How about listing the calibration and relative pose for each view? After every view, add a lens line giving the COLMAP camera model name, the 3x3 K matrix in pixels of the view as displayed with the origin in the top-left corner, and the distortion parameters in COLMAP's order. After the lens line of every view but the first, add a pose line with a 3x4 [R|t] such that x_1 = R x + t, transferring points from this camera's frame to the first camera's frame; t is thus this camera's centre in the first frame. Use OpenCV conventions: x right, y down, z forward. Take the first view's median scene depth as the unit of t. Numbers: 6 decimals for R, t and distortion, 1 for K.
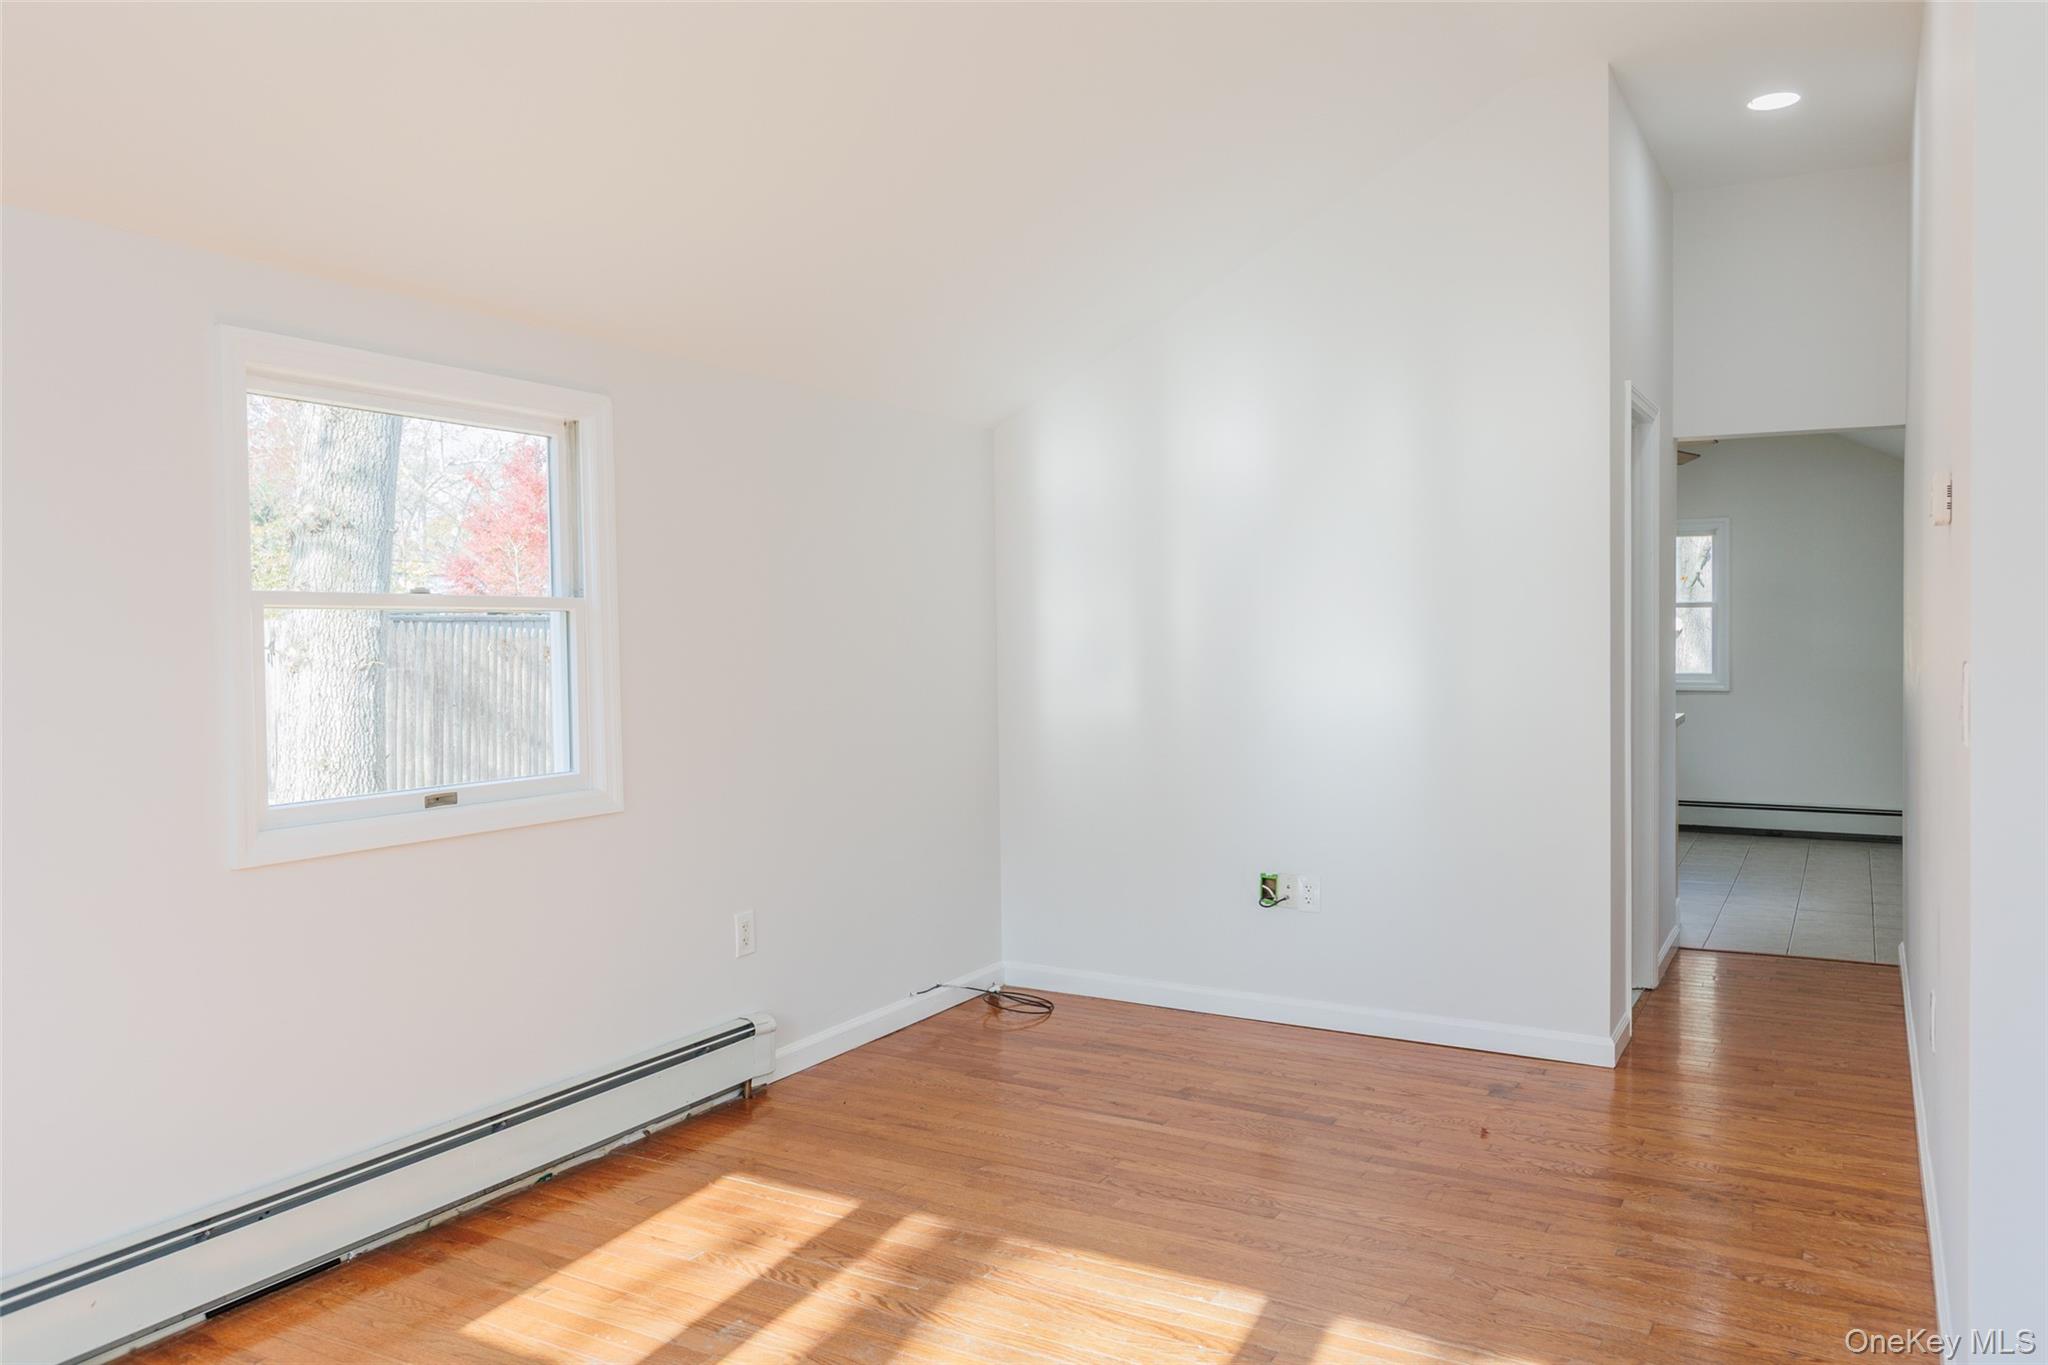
lens RADIAL K [[1467.2, 0, 1021.7], [0, 1467.2, 662.6], [0, 0, 1]] dist [0.000853, -0.002633]
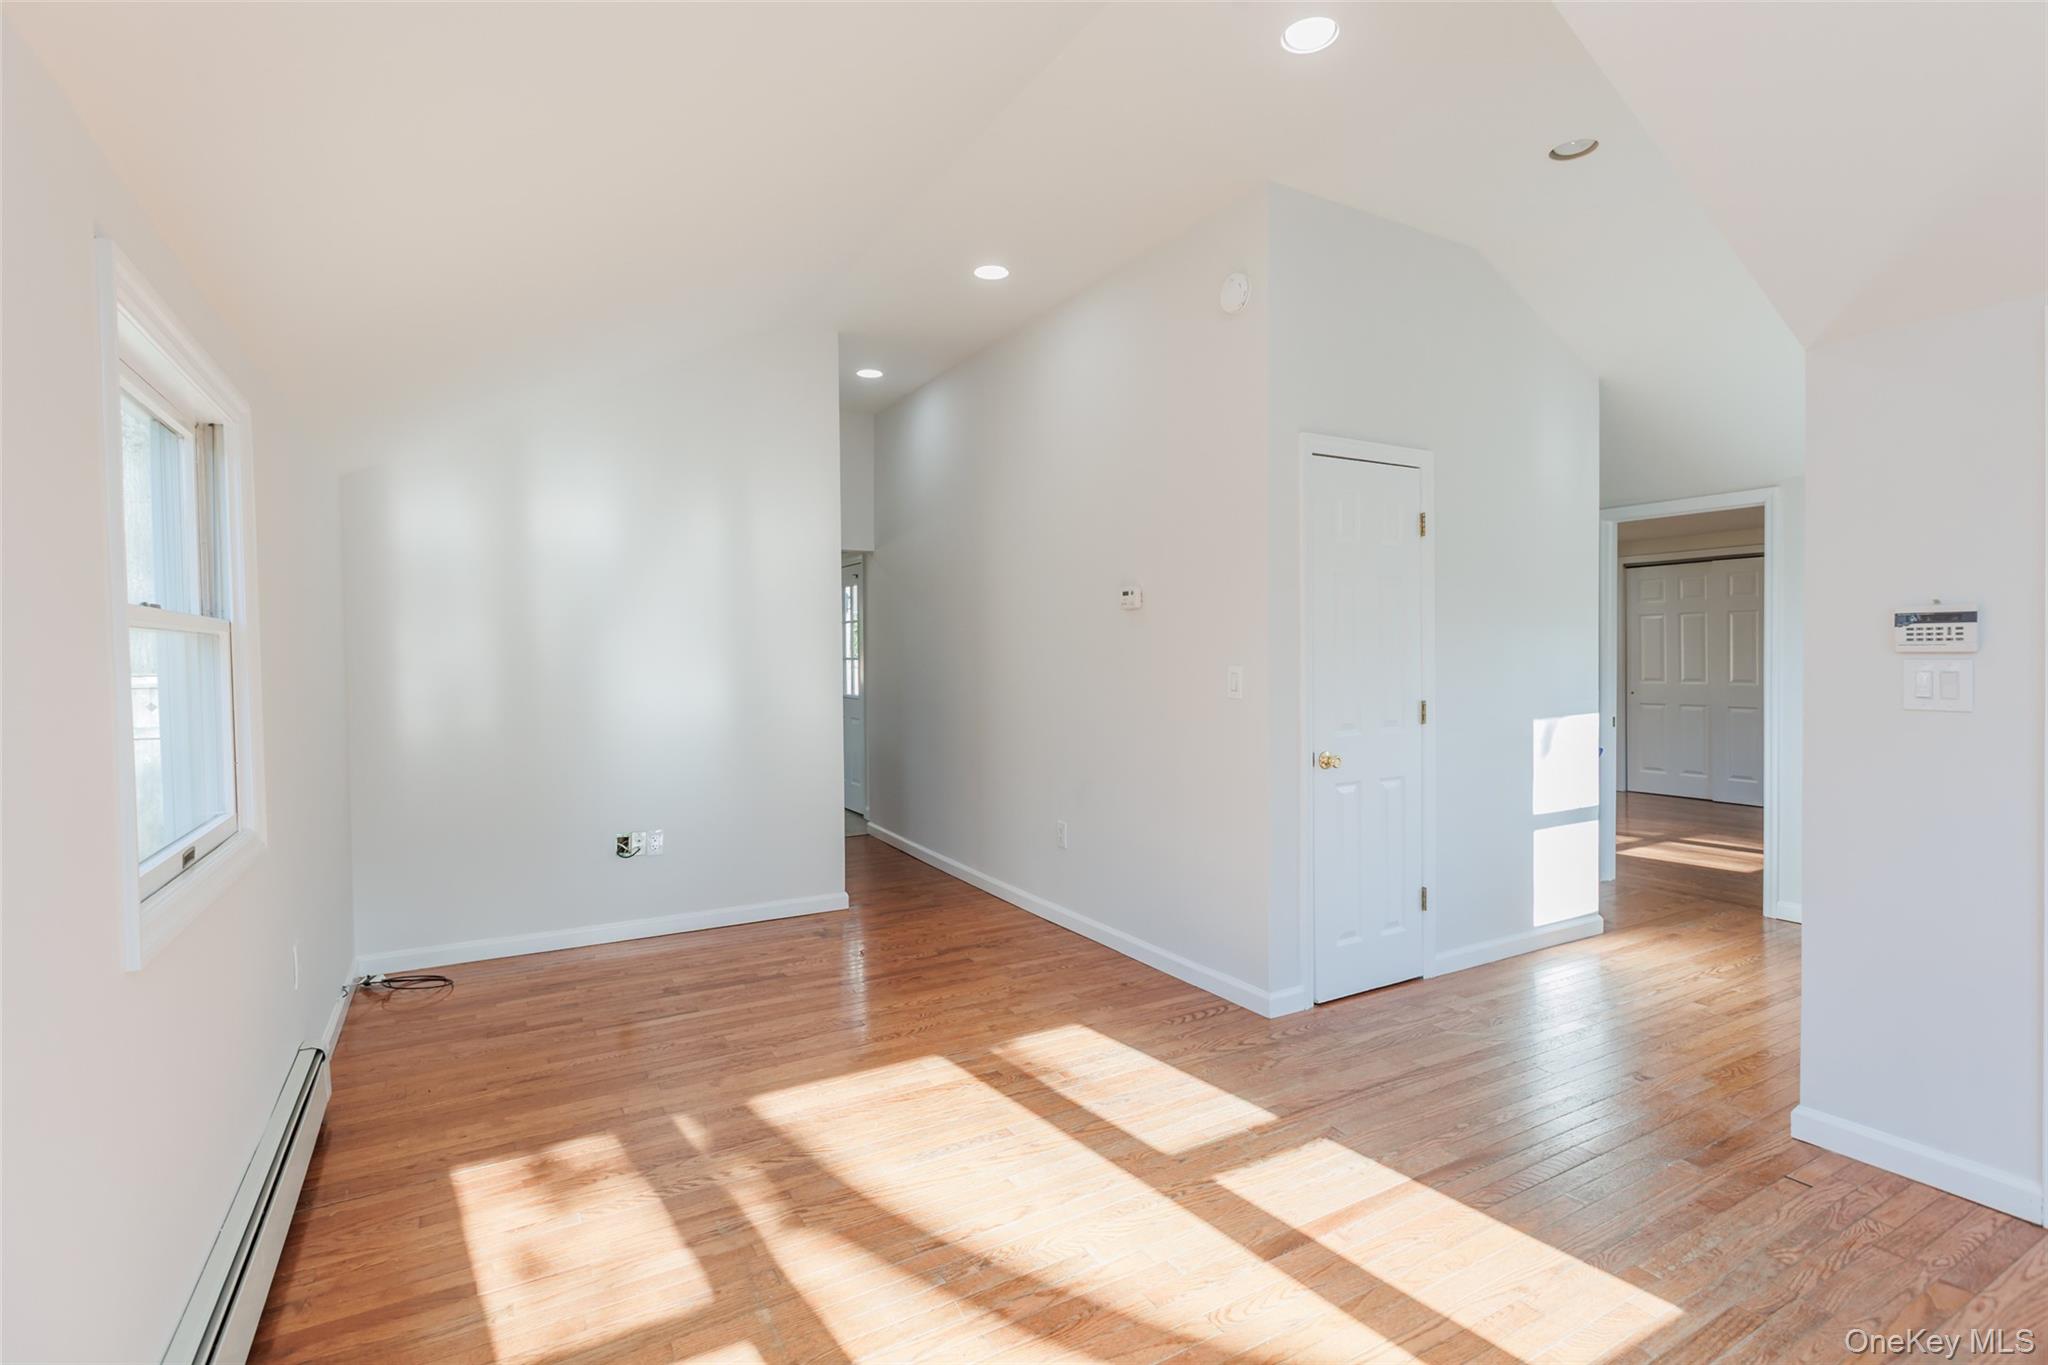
lens RADIAL K [[967.4, 0, 1032.5], [0, 967.4, 687.4], [0, 0, 1]] dist [-0.004286, -0.001727]
pose [[0.496876, -0.025733, 0.867440, -0.508715], [0.022753, 0.999603, 0.016621, -0.000115], [-0.867523, 0.011478, 0.497264, 0.254239]]
